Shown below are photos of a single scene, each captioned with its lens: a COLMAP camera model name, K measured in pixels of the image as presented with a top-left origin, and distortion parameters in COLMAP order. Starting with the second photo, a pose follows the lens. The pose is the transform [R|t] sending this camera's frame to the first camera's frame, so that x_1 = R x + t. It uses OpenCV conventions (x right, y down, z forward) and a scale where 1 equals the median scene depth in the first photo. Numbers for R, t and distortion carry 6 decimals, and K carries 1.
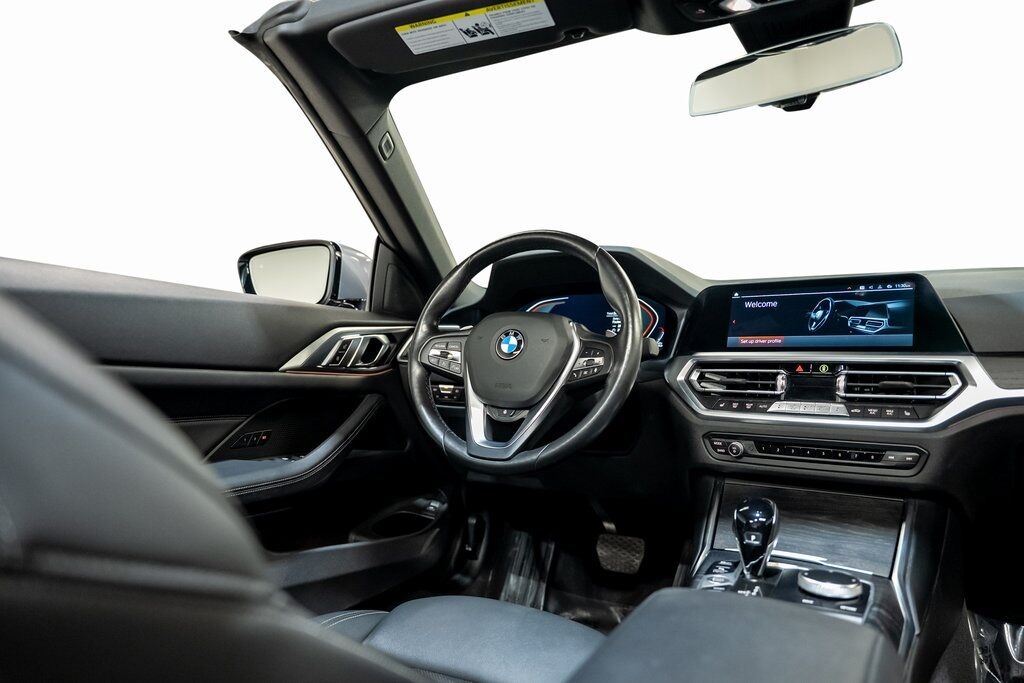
lens RADIAL K [[682.1, 0, 512.0], [0, 682.1, 341.5], [0, 0, 1]] dist [-0.004656, -0.005487]
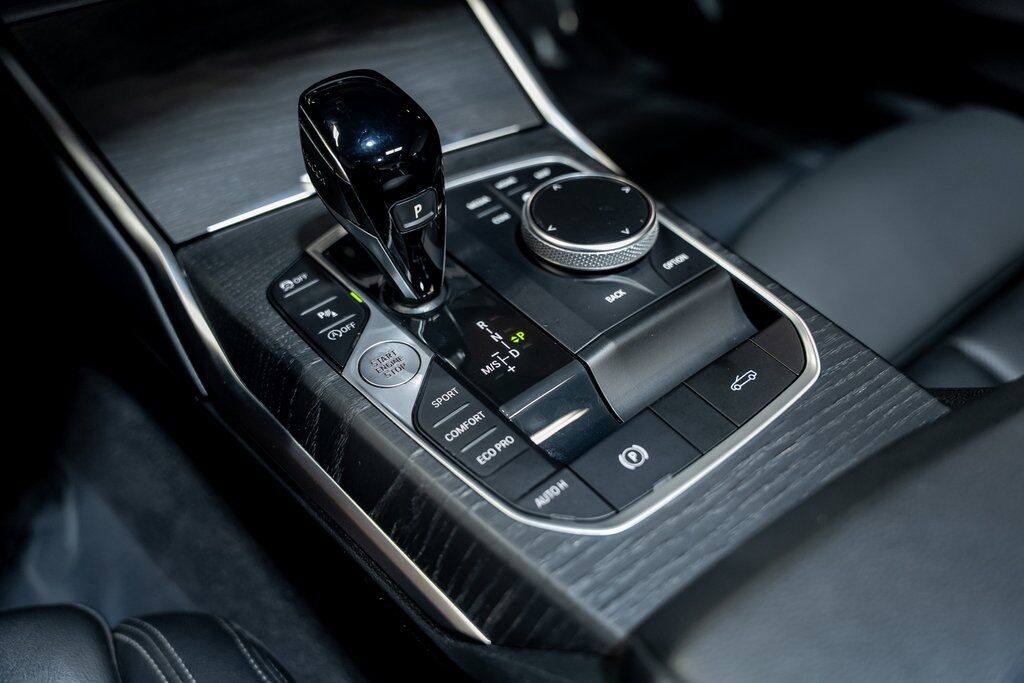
lens RADIAL K [[798.5, 0, 512.0], [0, 798.5, 341.5], [0, 0, 1]] dist [0.000619, -0.000609]
pose [[0.388659, -0.650501, 0.652528, 0.048951], [0.002857, 0.709054, 0.705149, 0.038919], [-0.921377, -0.272198, 0.277438, 0.616664]]
